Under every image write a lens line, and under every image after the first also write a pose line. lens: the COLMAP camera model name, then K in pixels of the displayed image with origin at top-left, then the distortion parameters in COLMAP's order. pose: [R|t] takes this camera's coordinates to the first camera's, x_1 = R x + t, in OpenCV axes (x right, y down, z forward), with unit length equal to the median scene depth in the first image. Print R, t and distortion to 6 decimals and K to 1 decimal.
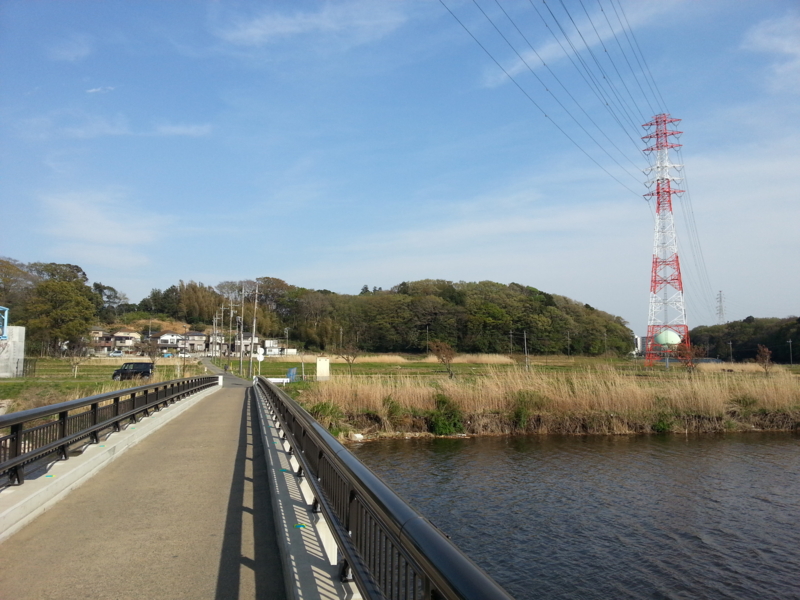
lens RADIAL K [[648.5, 0, 400.0], [0, 648.5, 300.0], [0, 0, 1]] dist [0.003419, -0.002738]
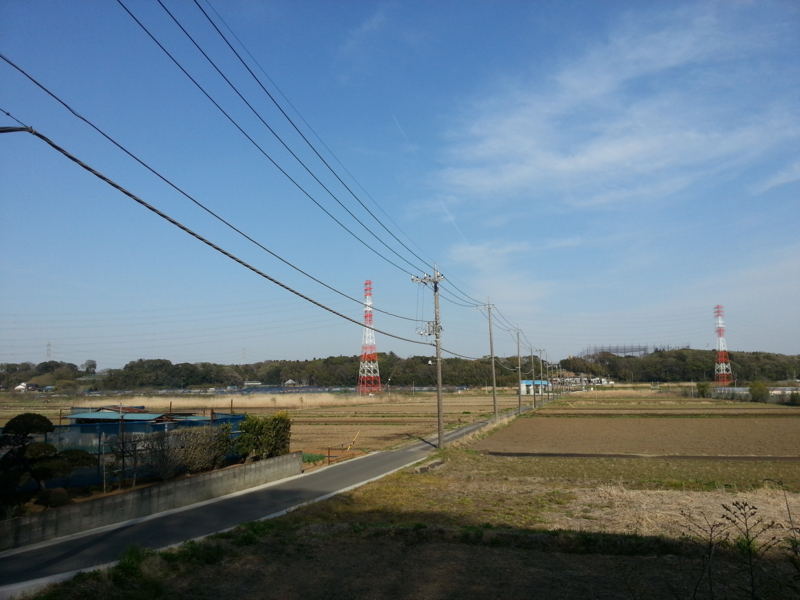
lens RADIAL K [[648.5, 0, 400.0], [0, 648.5, 300.0], [0, 0, 1]] dist [0.003419, -0.002738]
pose [[0.840342, -0.086360, -0.535133, 0.550296], [0.067583, 0.996216, -0.054642, -0.170035], [0.537827, 0.009752, 0.842999, -1.708909]]
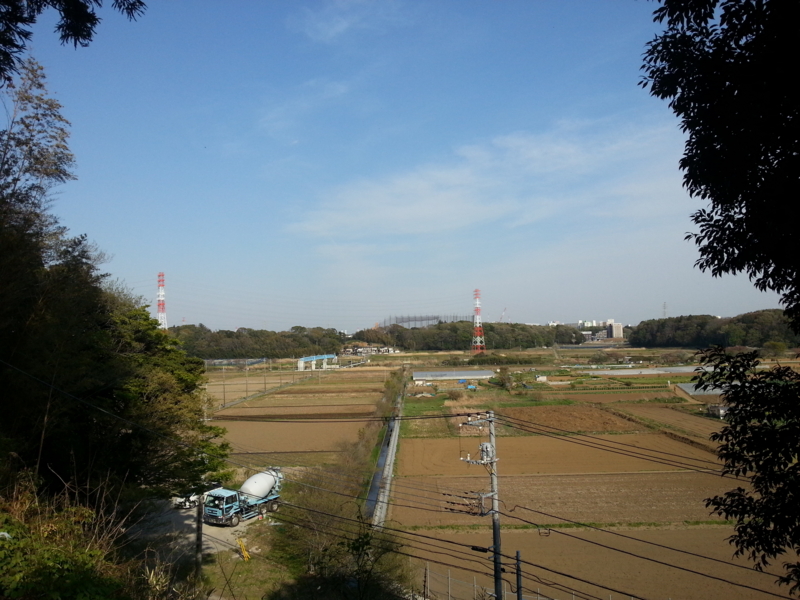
lens RADIAL K [[648.5, 0, 400.0], [0, 648.5, 300.0], [0, 0, 1]] dist [0.003419, -0.002738]
pose [[0.949909, -0.048274, -0.308777, 0.793513], [0.058840, 0.997954, 0.024995, -0.237859], [0.306939, -0.041911, 0.950806, -1.895819]]
